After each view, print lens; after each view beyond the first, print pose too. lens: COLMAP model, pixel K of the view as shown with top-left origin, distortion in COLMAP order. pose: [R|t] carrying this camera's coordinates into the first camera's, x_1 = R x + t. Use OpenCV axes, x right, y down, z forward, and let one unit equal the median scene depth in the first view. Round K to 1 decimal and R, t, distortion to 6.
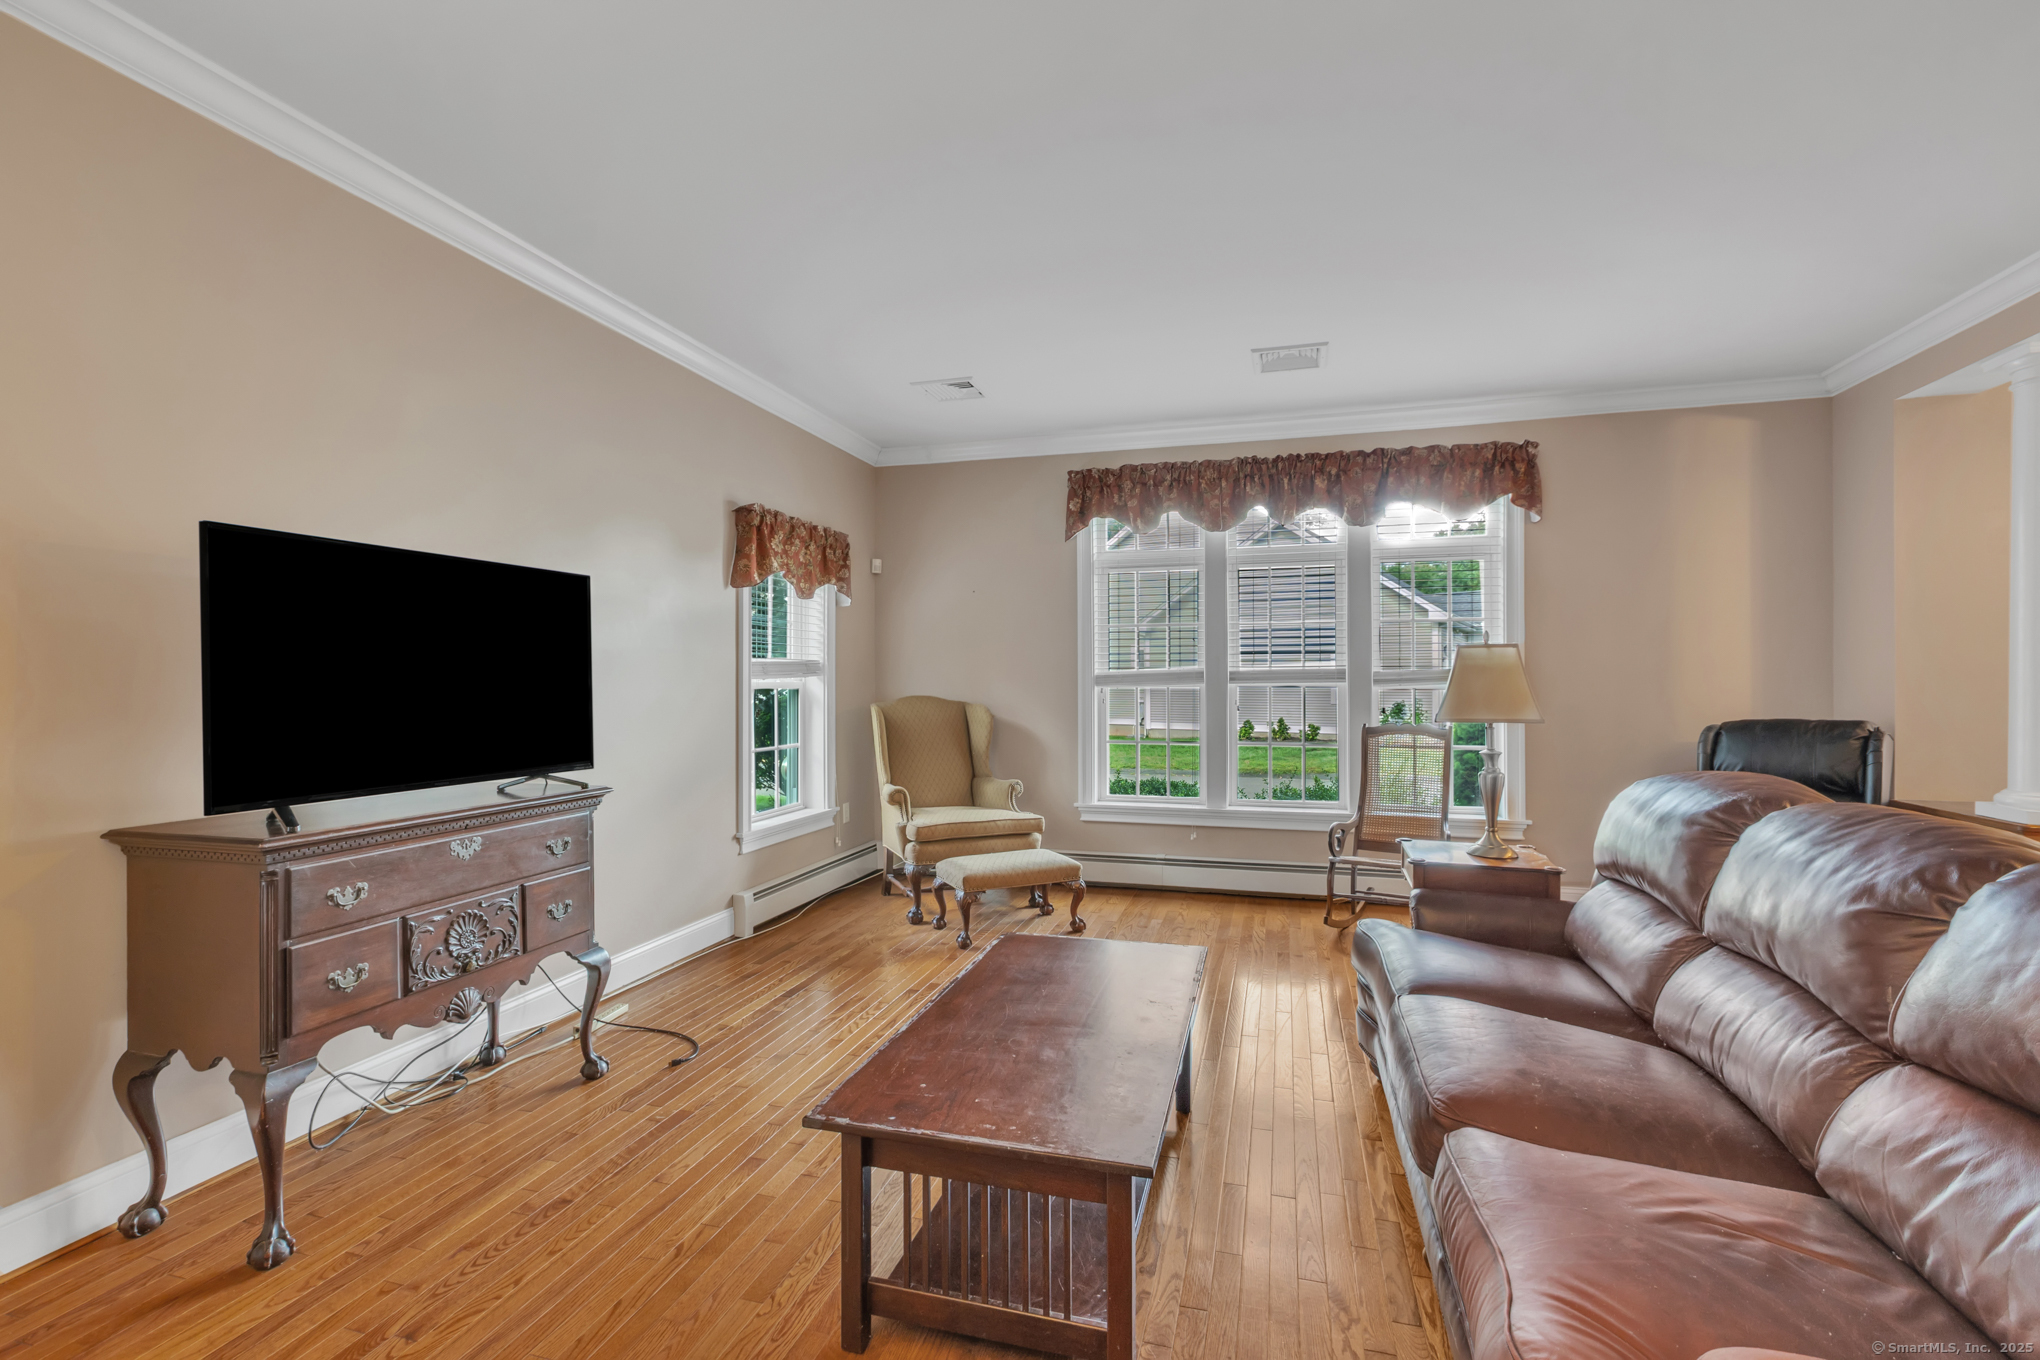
lens RADIAL K [[904.1, 0, 1020.2], [0, 904.1, 680.2], [0, 0, 1]] dist [-0.001231, 0.001130]
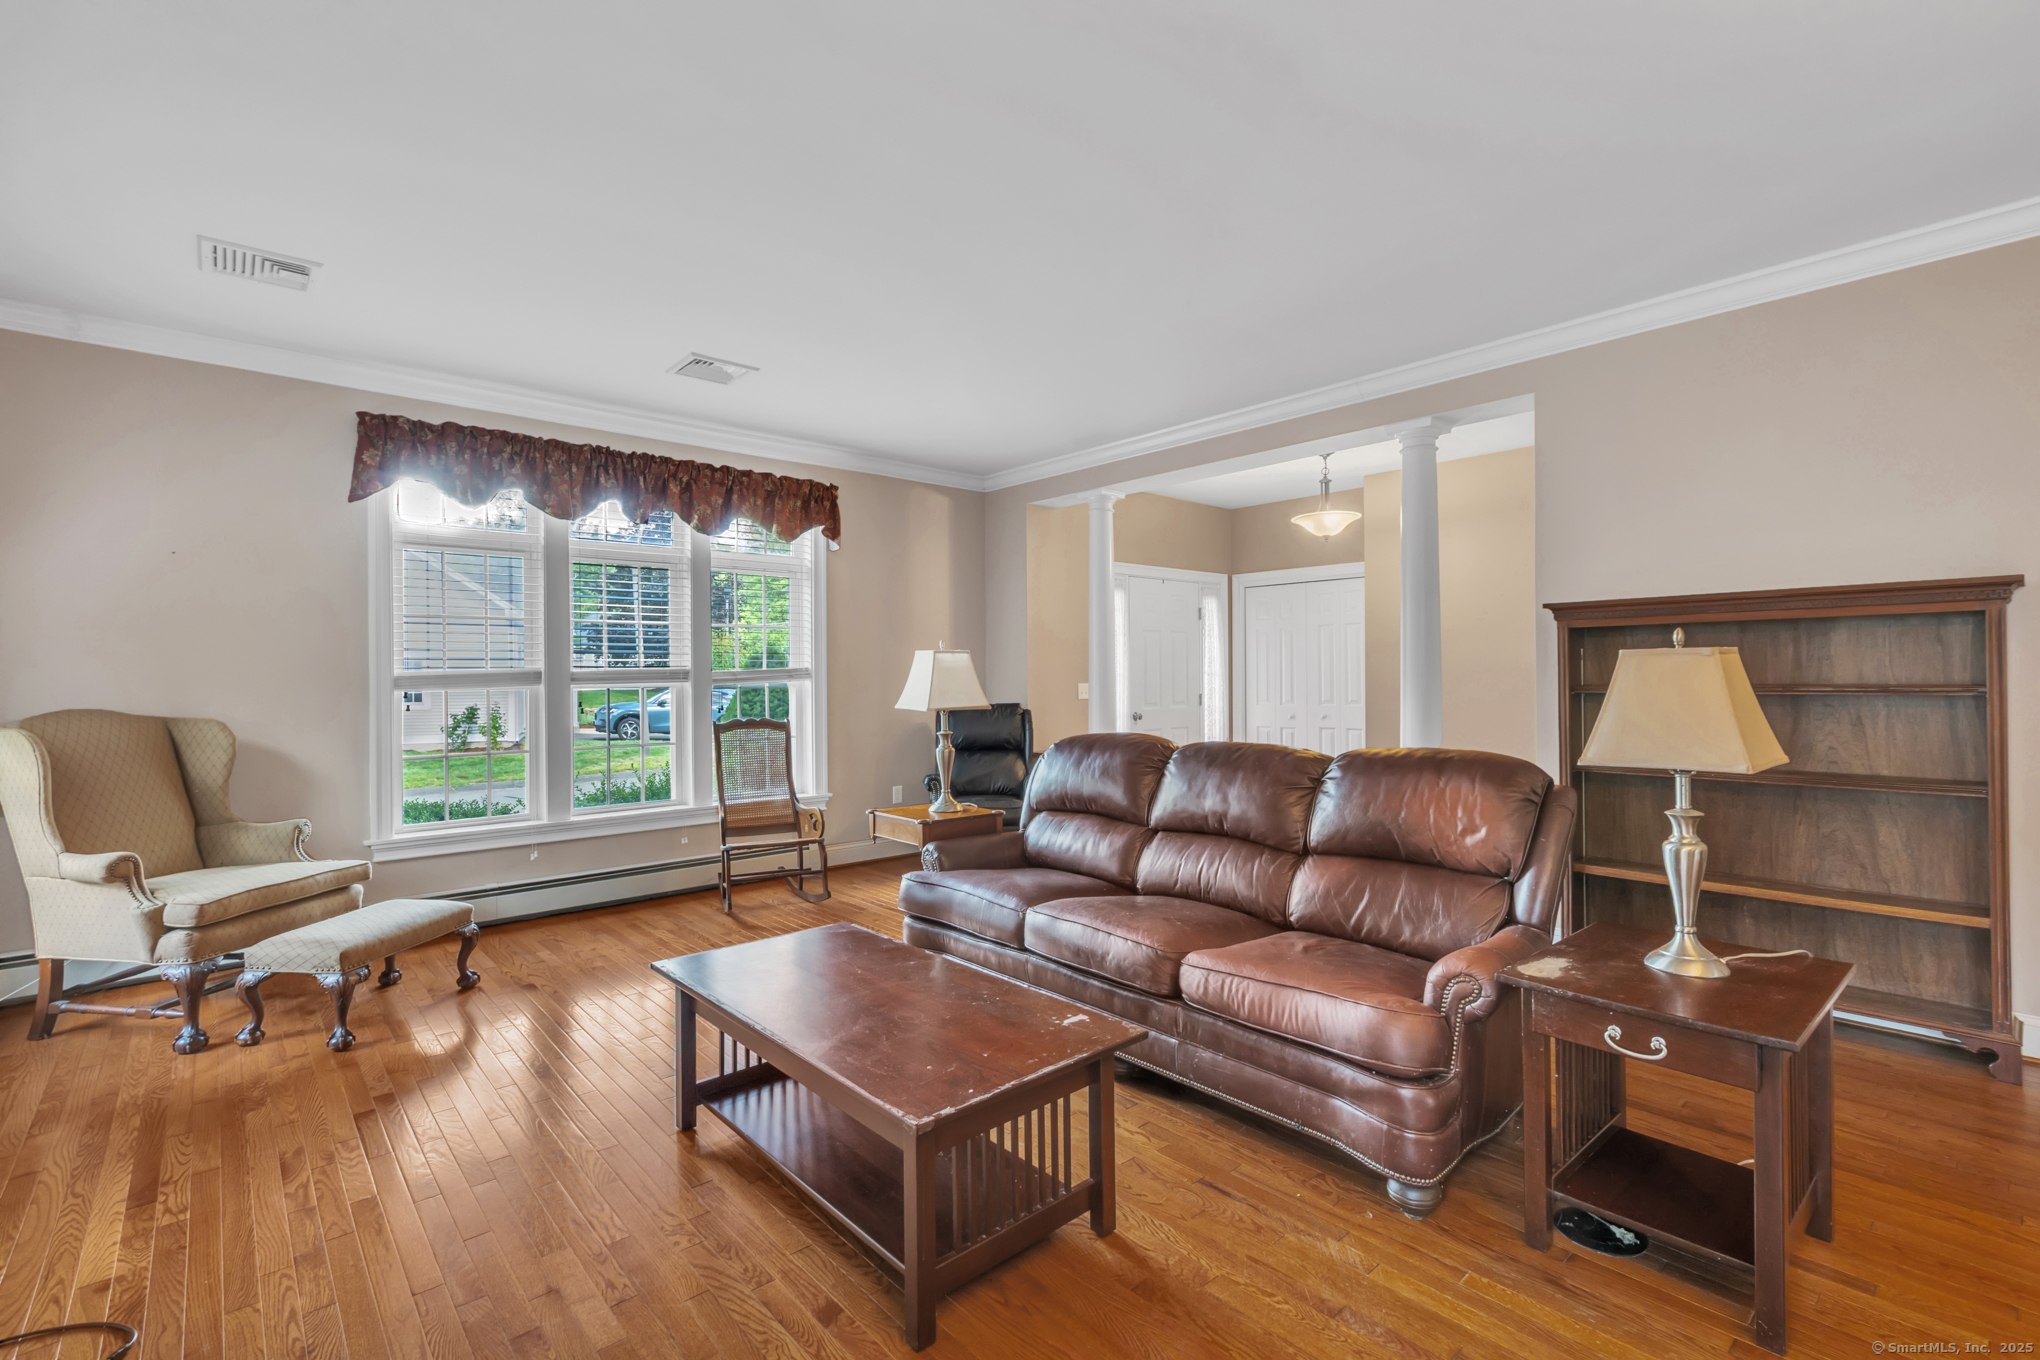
lens RADIAL K [[904.1, 0, 1025.1], [0, 904.1, 675.1], [0, 0, 1]] dist [-0.001231, 0.001130]
pose [[0.528349, -0.000728, 0.849027, -0.353959], [0.007074, 0.999969, -0.003545, 0.000618], [-0.848998, 0.007879, 0.528338, 0.133914]]
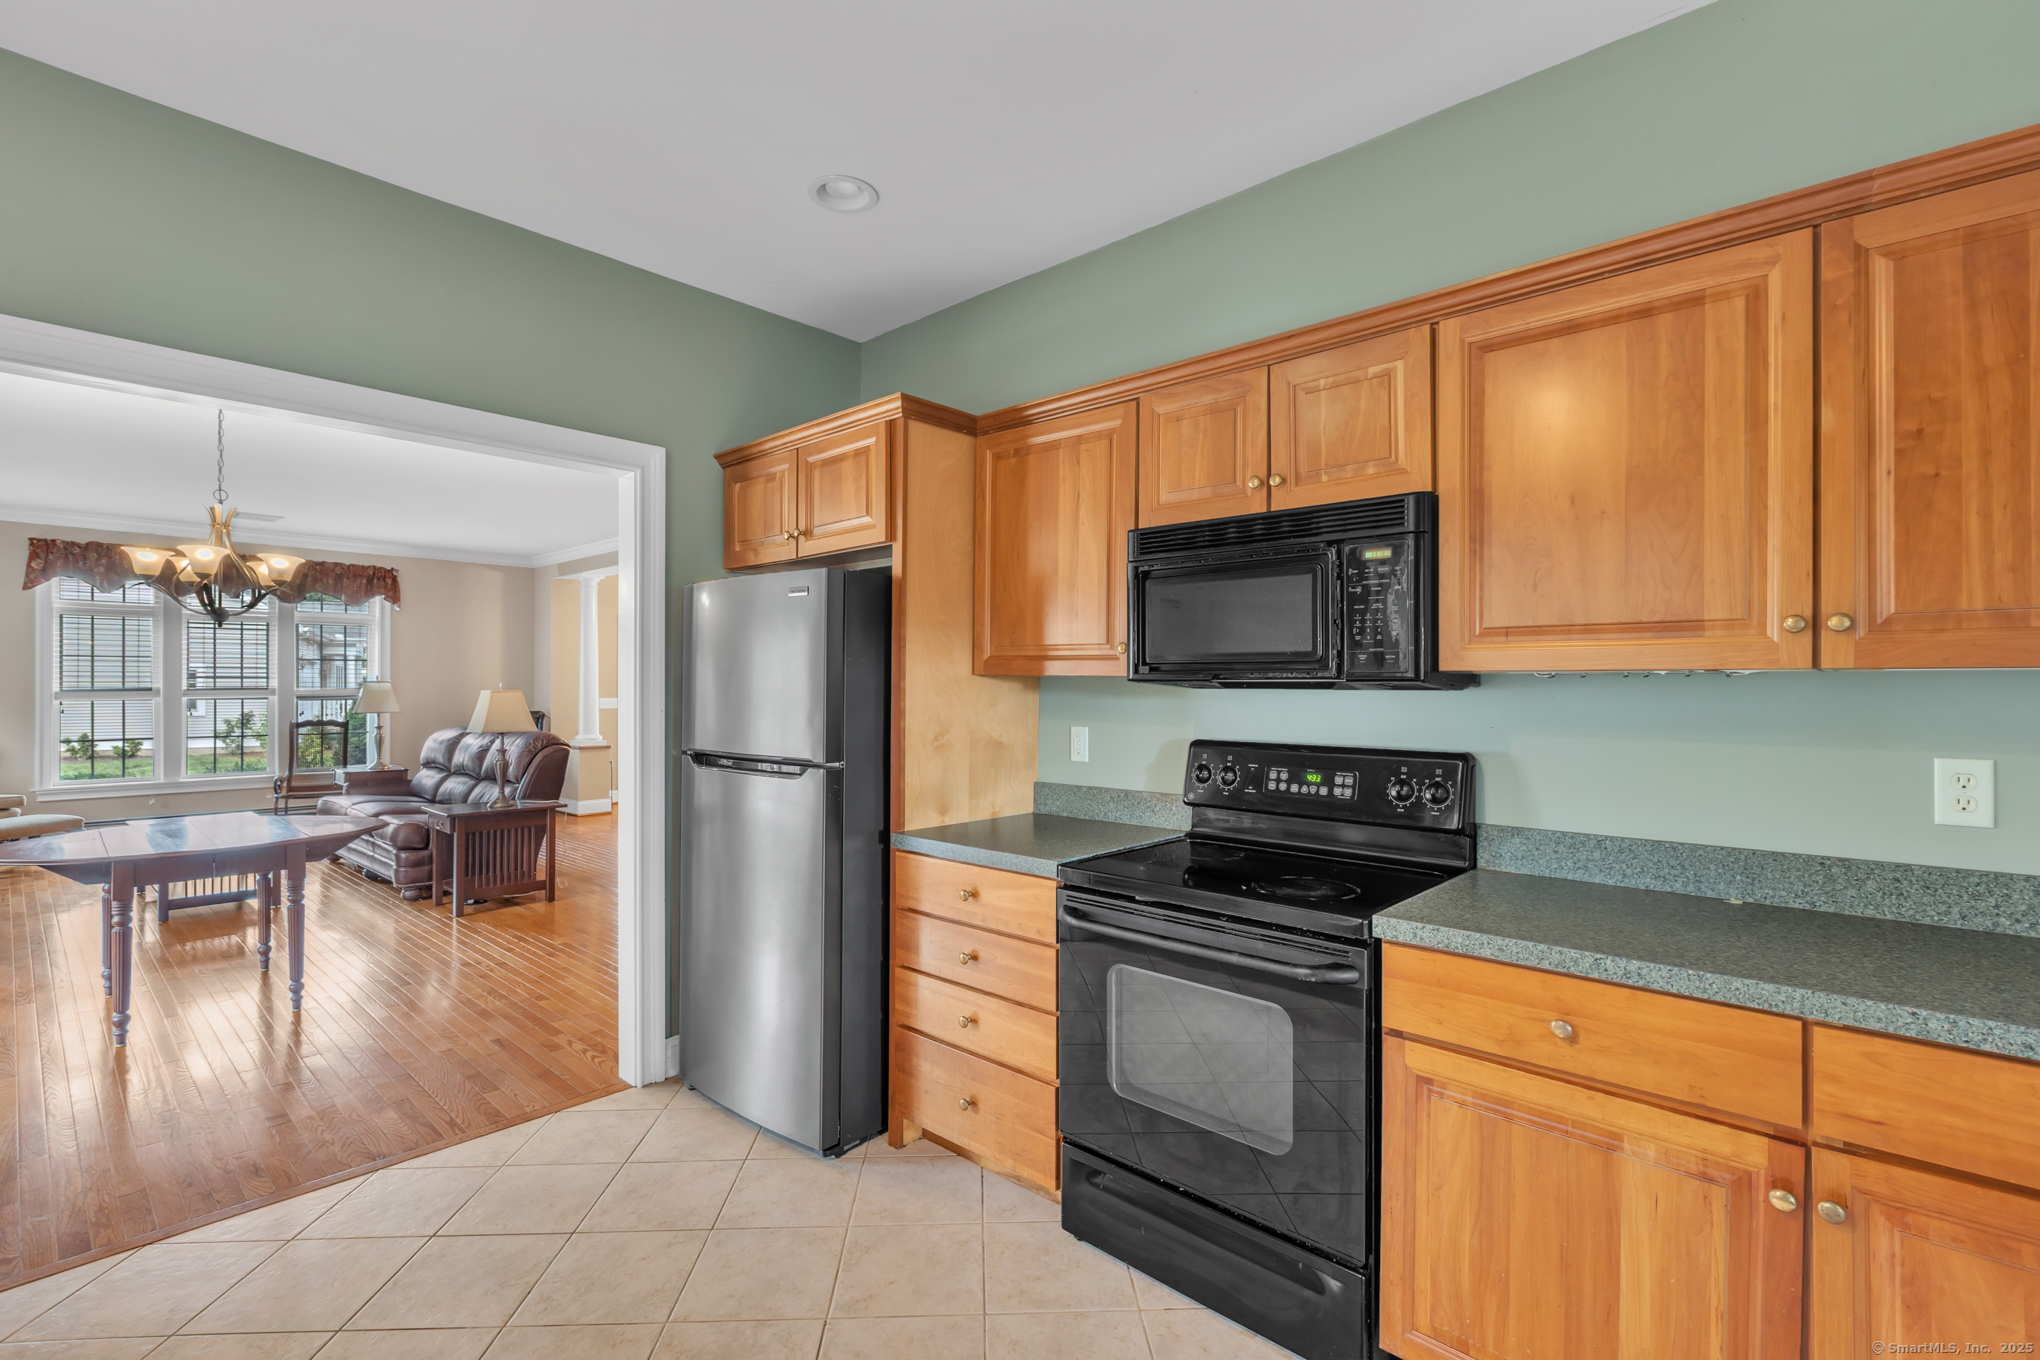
lens RADIAL K [[929.0, 0, 1015.7], [0, 929.0, 684.0], [0, 0, 1]] dist [0.007486, -0.003099]
pose [[0.444950, 0.005498, 0.895538, -0.620144], [-0.001745, 0.999985, -0.005273, -0.014960], [-0.895554, 0.000783, 0.444953, -1.063944]]
